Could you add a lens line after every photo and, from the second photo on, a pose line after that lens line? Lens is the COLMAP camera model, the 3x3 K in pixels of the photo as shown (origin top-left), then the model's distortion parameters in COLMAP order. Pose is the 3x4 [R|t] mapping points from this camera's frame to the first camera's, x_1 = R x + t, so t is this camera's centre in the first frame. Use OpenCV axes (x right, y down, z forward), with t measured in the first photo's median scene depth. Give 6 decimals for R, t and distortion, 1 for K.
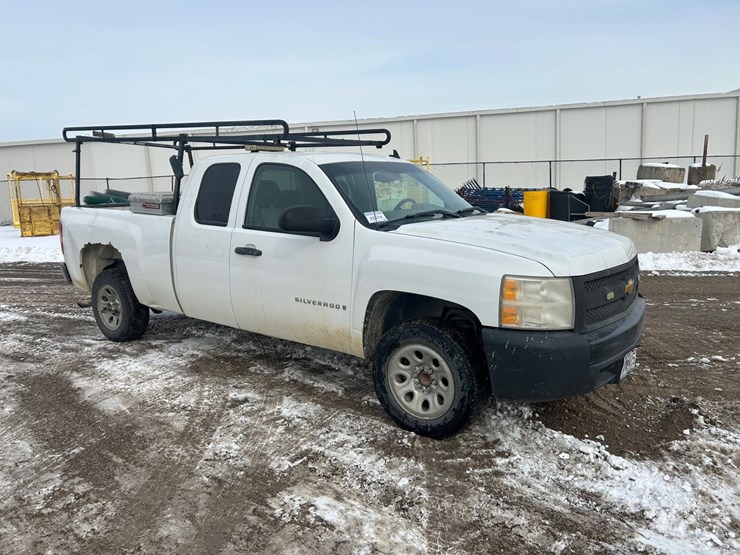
lens RADIAL K [[554.7, 0, 363.4], [0, 554.7, 276.7], [0, 0, 1]] dist [0.058220, -0.061119]
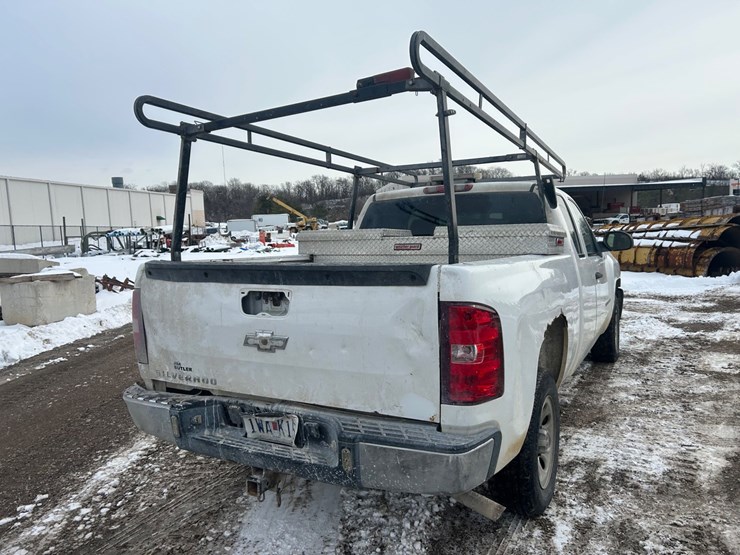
lens RADIAL K [[554.7, 0, 364.0], [0, 554.7, 278.5], [0, 0, 1]] dist [0.058220, -0.061119]
pose [[-0.145499, -0.060841, 0.987486, -1.408418], [0.194952, 0.976775, 0.088906, -0.260148], [-0.969961, 0.205449, -0.130259, 1.814352]]
